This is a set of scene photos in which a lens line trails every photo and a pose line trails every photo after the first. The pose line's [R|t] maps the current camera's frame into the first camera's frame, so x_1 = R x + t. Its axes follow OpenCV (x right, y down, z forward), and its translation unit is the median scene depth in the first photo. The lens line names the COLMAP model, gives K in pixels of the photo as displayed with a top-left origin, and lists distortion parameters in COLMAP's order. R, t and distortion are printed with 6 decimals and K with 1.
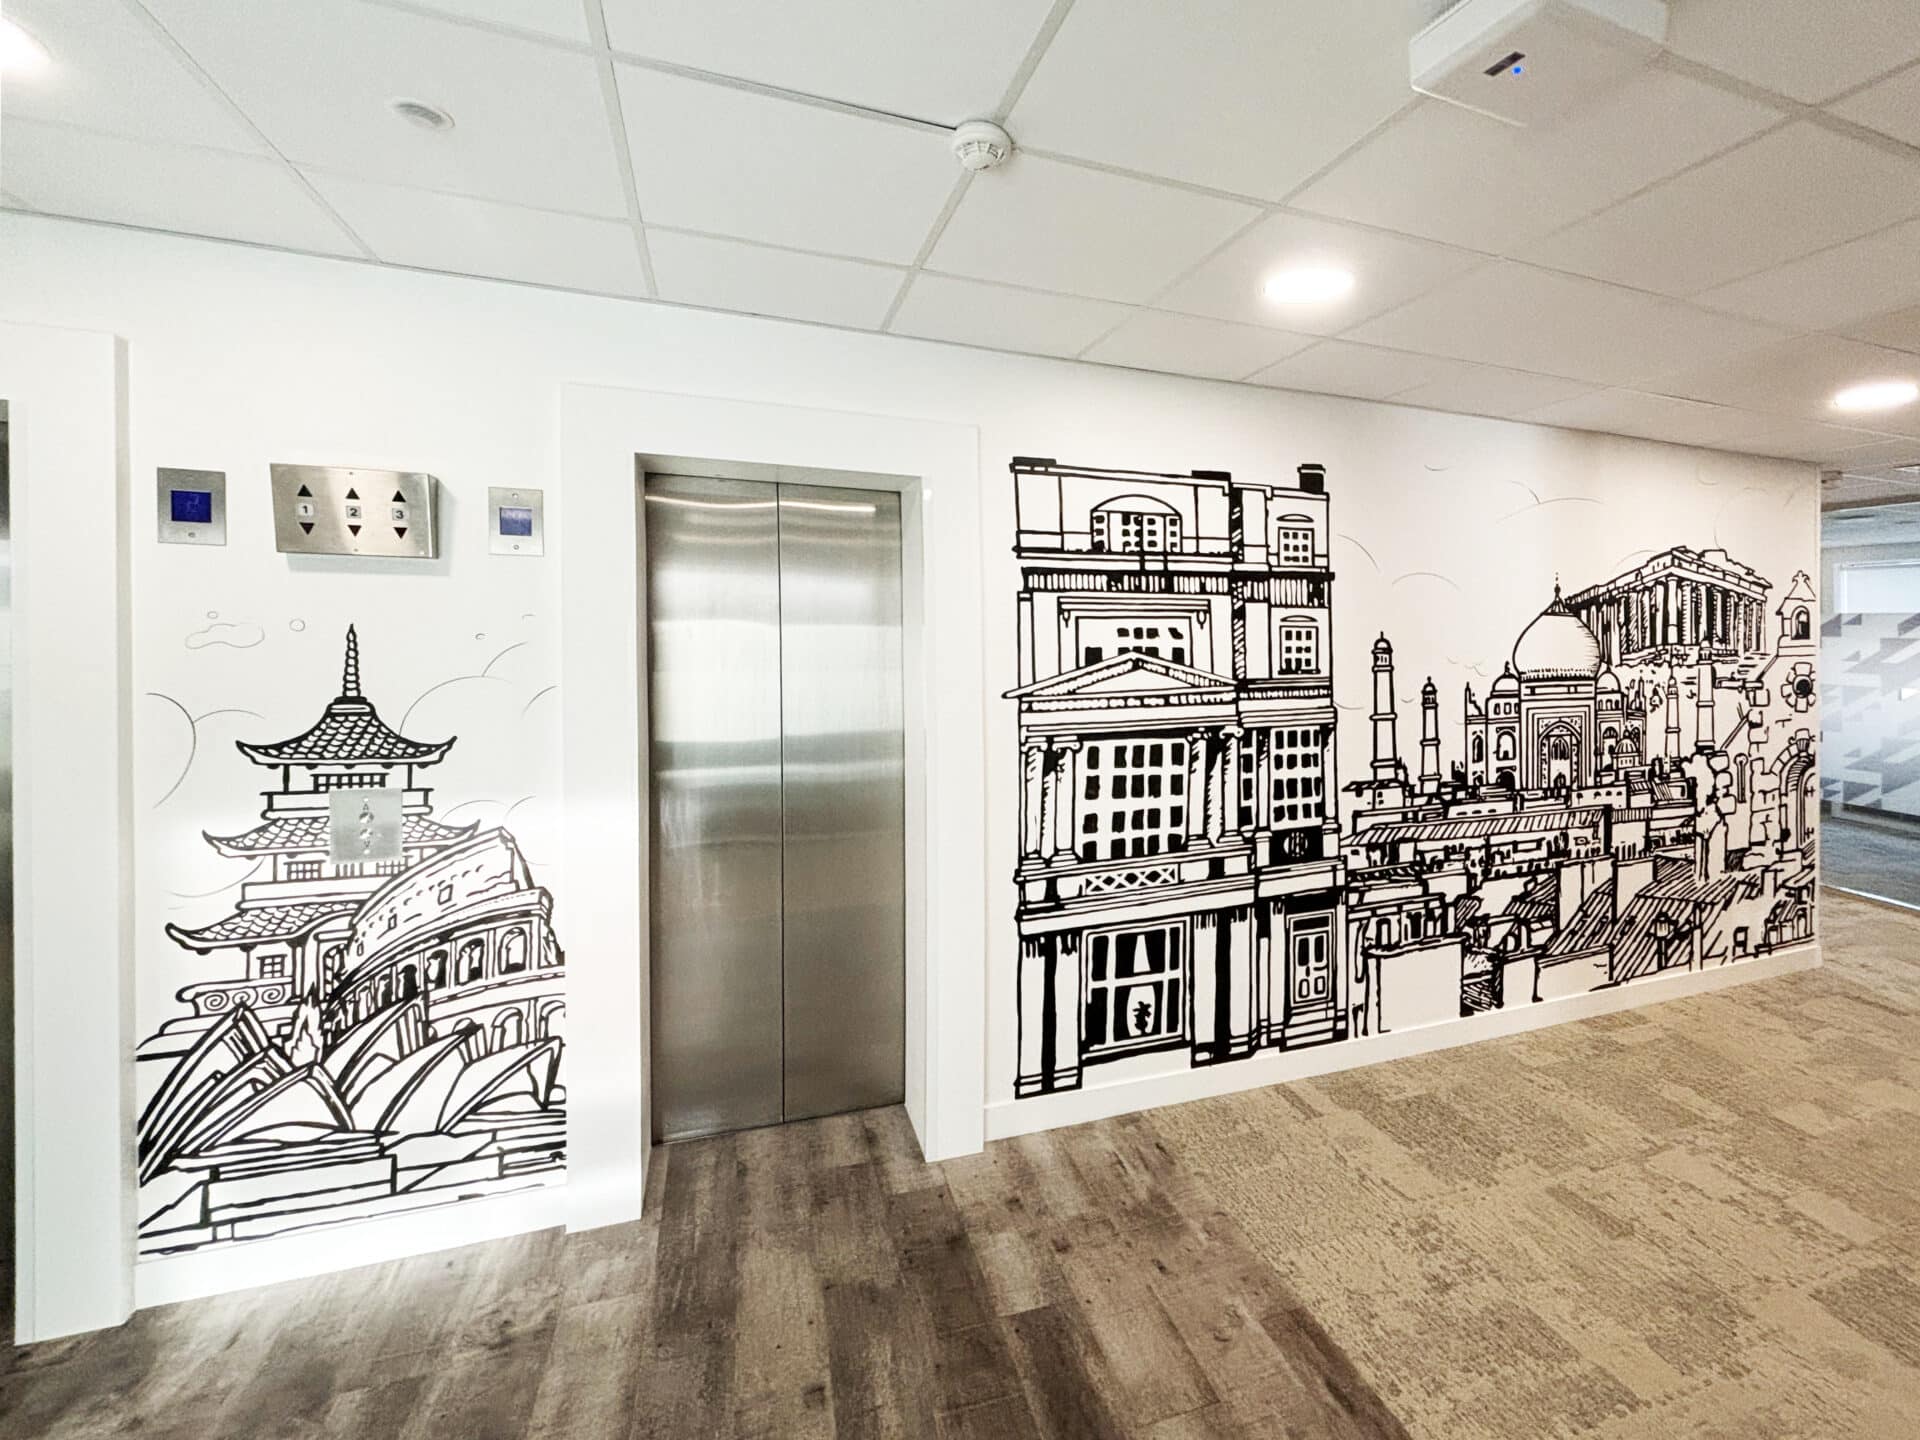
lens RADIAL K [[636.1, 0, 960.0], [0, 636.1, 720.0], [0, 0, 1]] dist [0.007782, 0.000105]
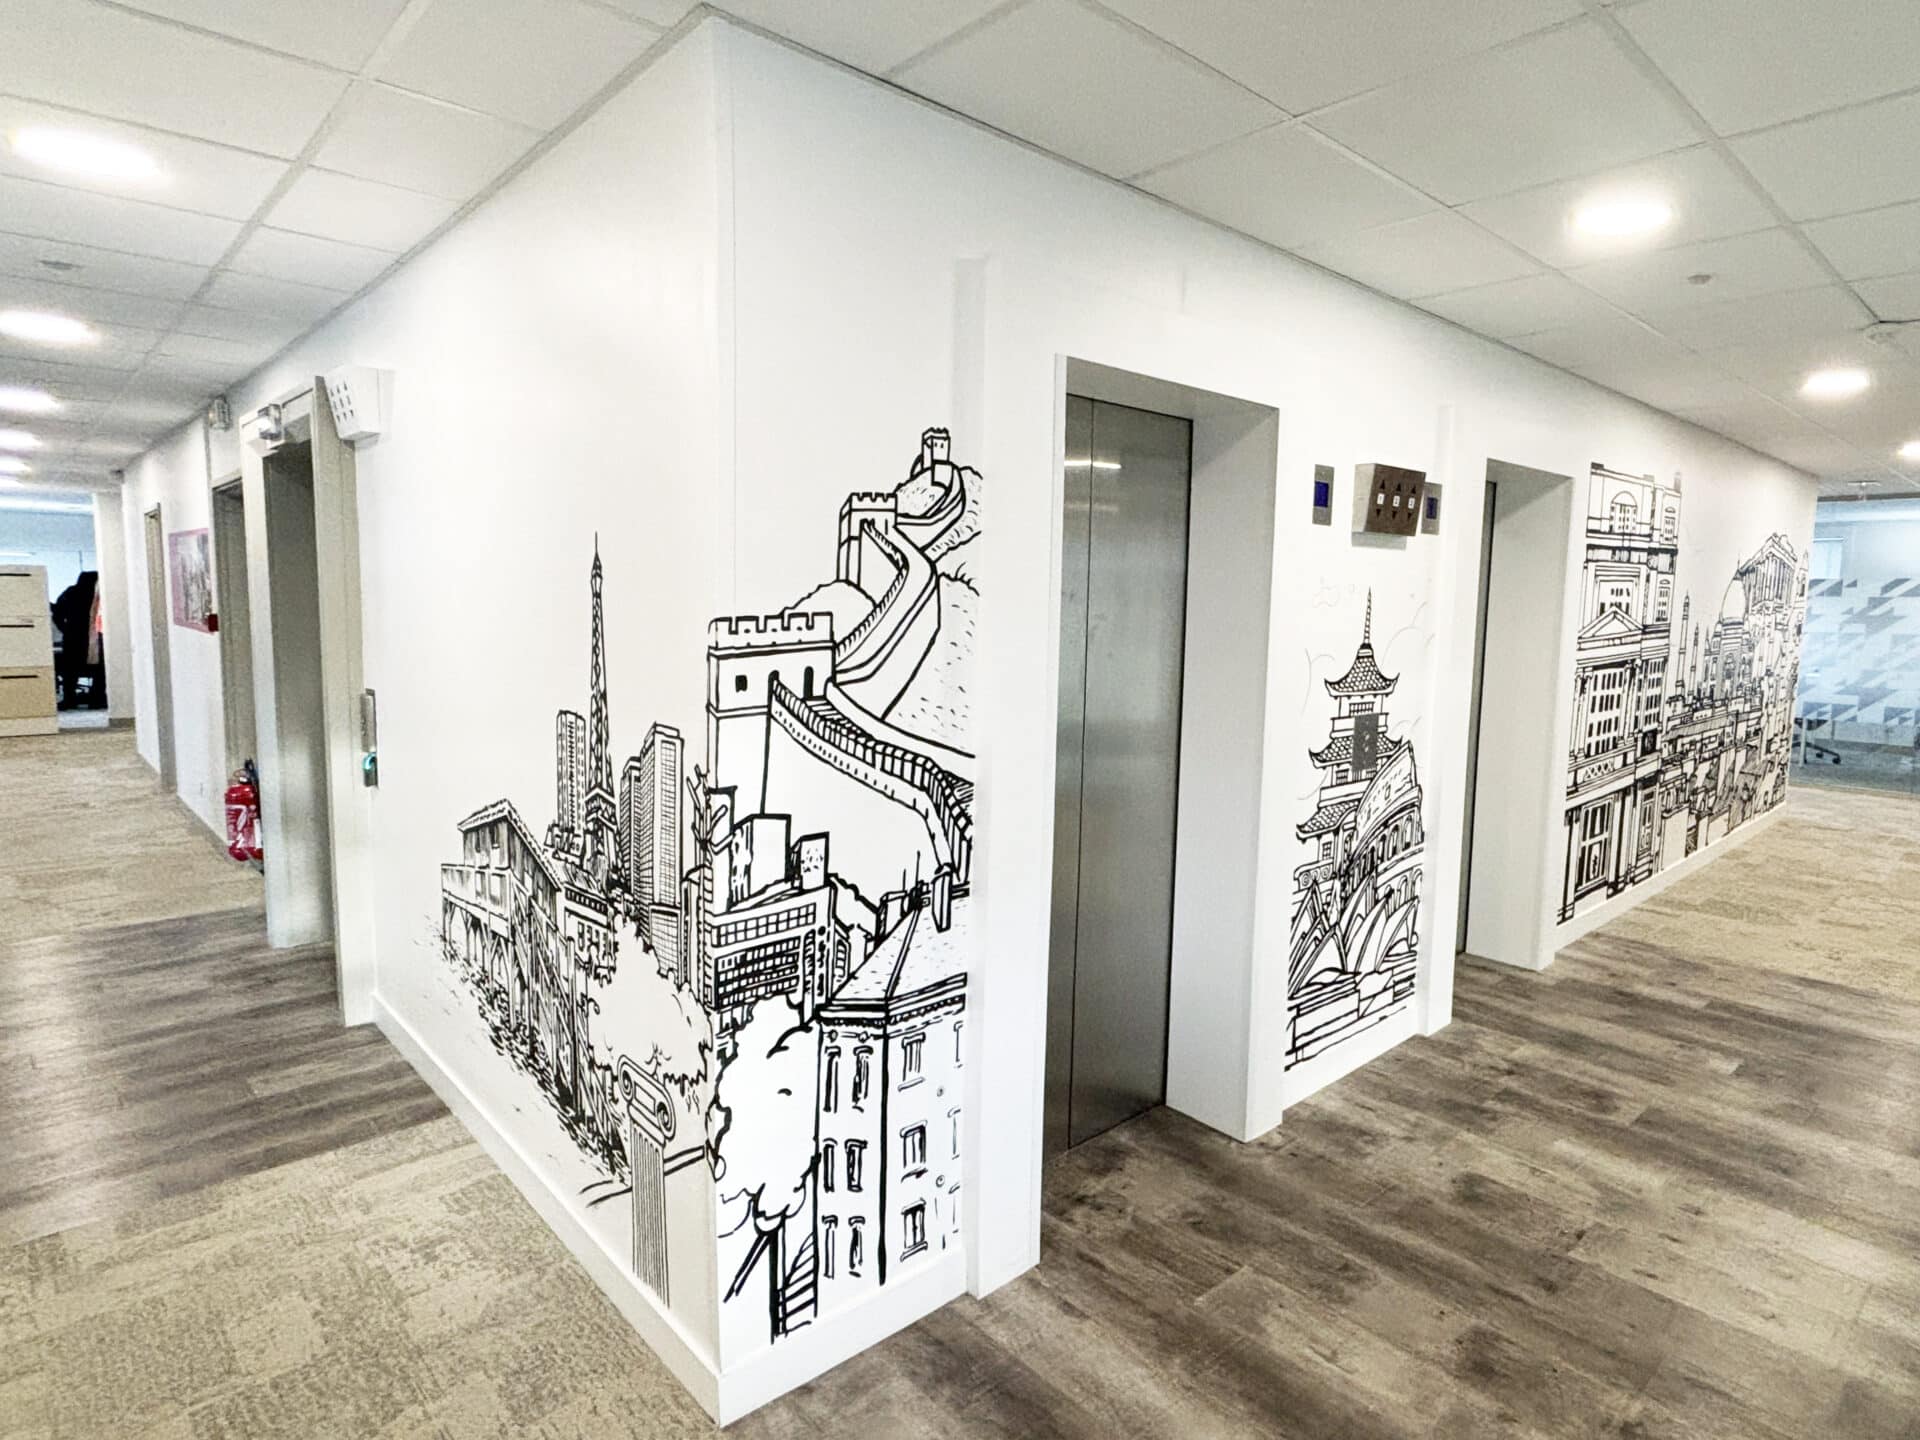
lens RADIAL K [[988.3, 0, 960.0], [0, 988.3, 720.0], [0, 0, 1]] dist [0.119708, -0.000213]
pose [[0.877877, -0.031261, 0.477865, -2.493360], [-0.008797, 0.996646, 0.081360, -0.037309], [-0.478806, -0.075627, 0.874657, -0.378382]]
